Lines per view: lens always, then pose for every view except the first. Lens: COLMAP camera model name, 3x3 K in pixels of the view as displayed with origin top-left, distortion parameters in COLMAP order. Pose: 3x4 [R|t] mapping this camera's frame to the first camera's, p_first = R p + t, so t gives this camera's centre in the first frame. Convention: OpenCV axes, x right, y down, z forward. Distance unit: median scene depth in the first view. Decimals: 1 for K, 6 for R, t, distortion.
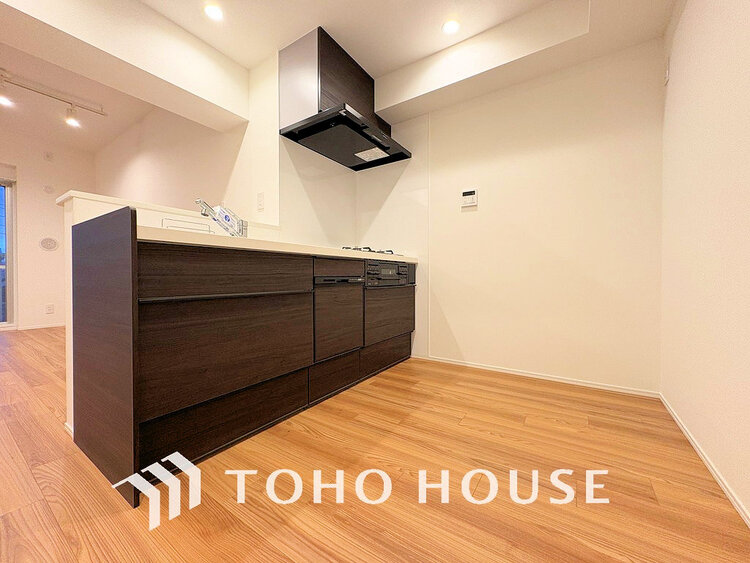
lens RADIAL K [[299.0, 0, 373.6], [0, 299.0, 283.3], [0, 0, 1]] dist [-0.000902, -0.000277]
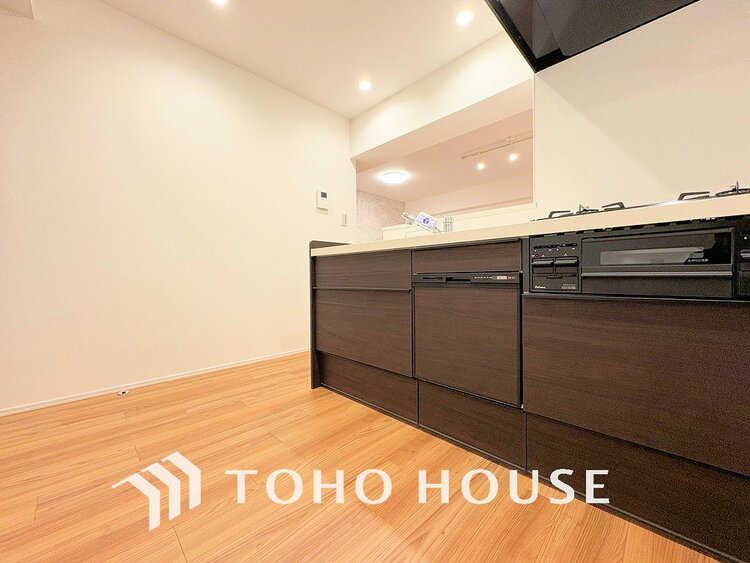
lens RADIAL K [[299.0, 0, 372.1], [0, 299.0, 276.3], [0, 0, 1]] dist [-0.000902, -0.000277]
pose [[-0.202891, 0.000813, -0.979201, 0.638917], [-0.012986, 0.999909, 0.003521, -0.016282], [0.979115, 0.013430, -0.202862, 1.033691]]
